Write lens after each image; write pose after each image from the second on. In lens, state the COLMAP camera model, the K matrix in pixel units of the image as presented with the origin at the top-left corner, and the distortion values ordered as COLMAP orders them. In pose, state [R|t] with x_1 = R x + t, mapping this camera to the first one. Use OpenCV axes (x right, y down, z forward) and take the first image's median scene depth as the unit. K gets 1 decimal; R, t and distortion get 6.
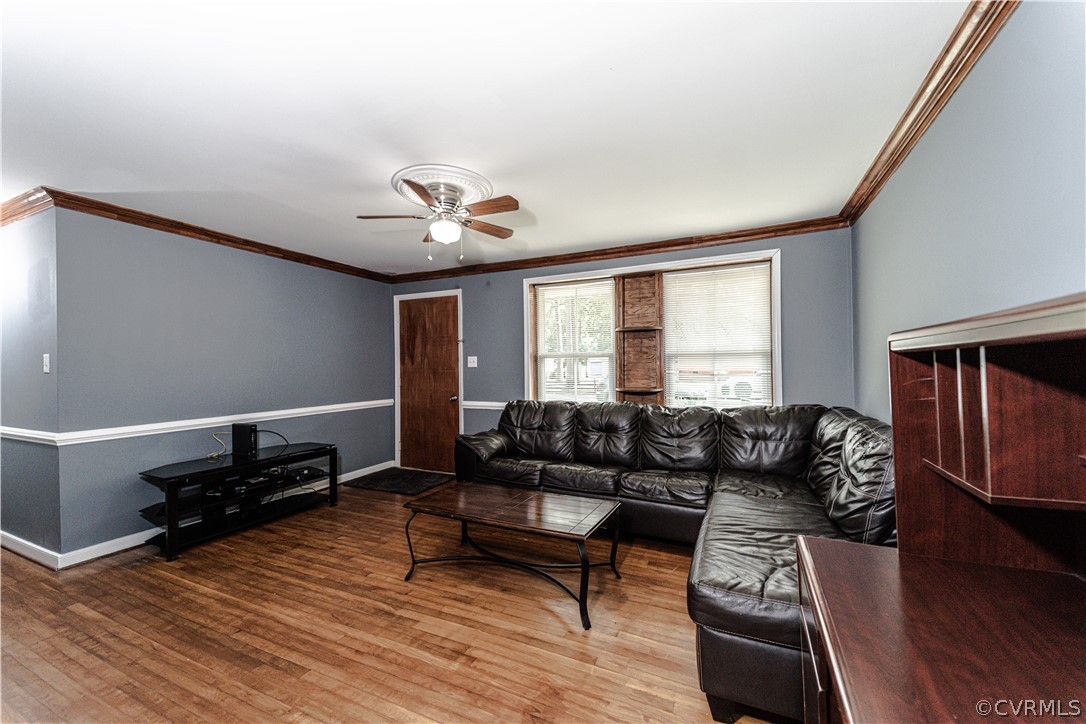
lens RADIAL K [[419.4, 0, 538.5], [0, 419.4, 368.0], [0, 0, 1]] dist [0.074077, -0.031343]
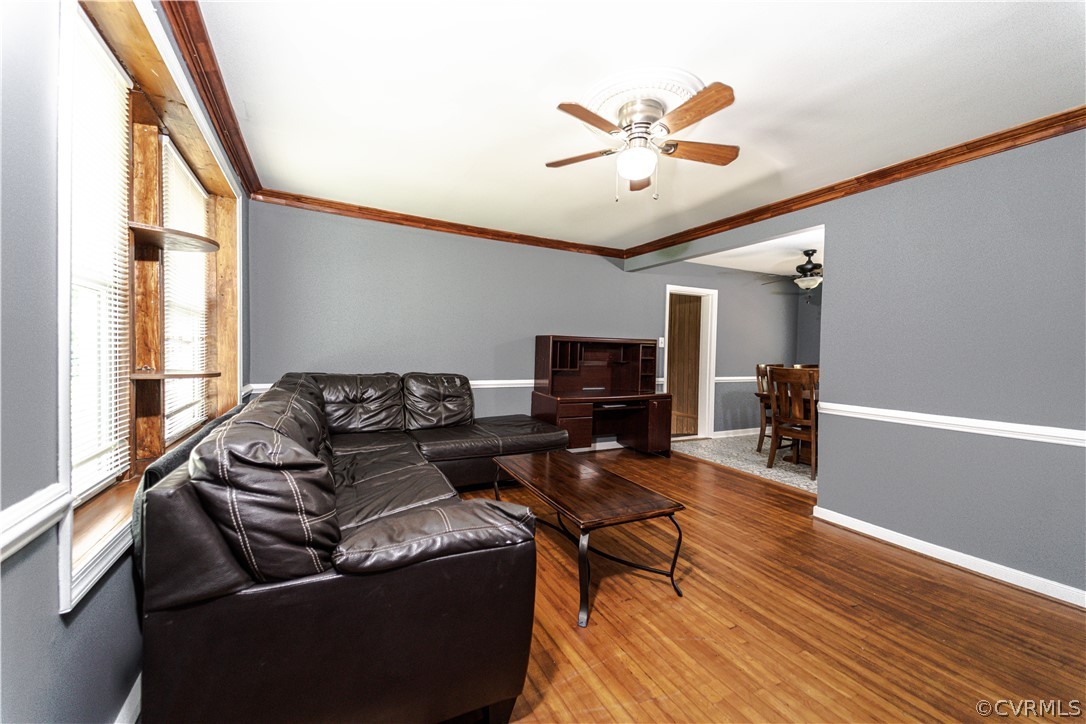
lens RADIAL K [[419.4, 0, 538.5], [0, 419.4, 368.0], [0, 0, 1]] dist [0.074077, -0.031343]
pose [[-0.794062, -0.030627, 0.607064, -0.560248], [-0.010997, 0.999290, 0.036032, 0.032826], [-0.607737, 0.021936, -0.793835, 1.750128]]
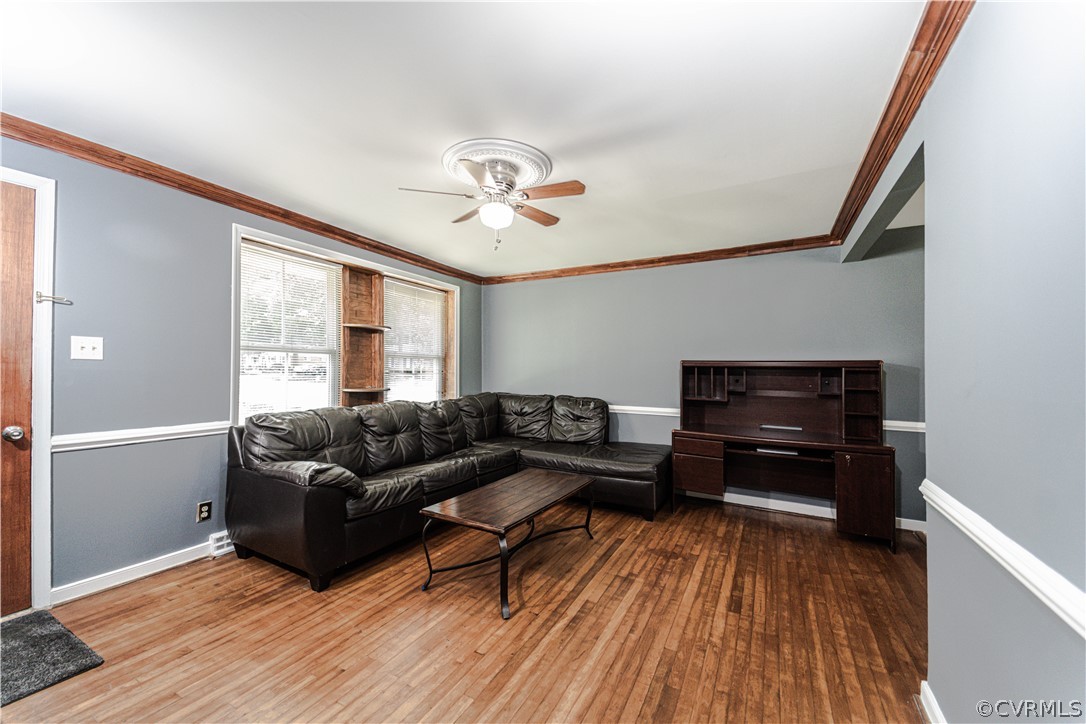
lens RADIAL K [[419.4, 0, 538.5], [0, 419.4, 368.0], [0, 0, 1]] dist [0.074077, -0.031343]
pose [[0.056419, 0.015708, 0.998284, -1.110698], [-0.009812, 0.999837, -0.015178, 0.017867], [-0.998359, -0.008939, 0.056564, 0.865927]]
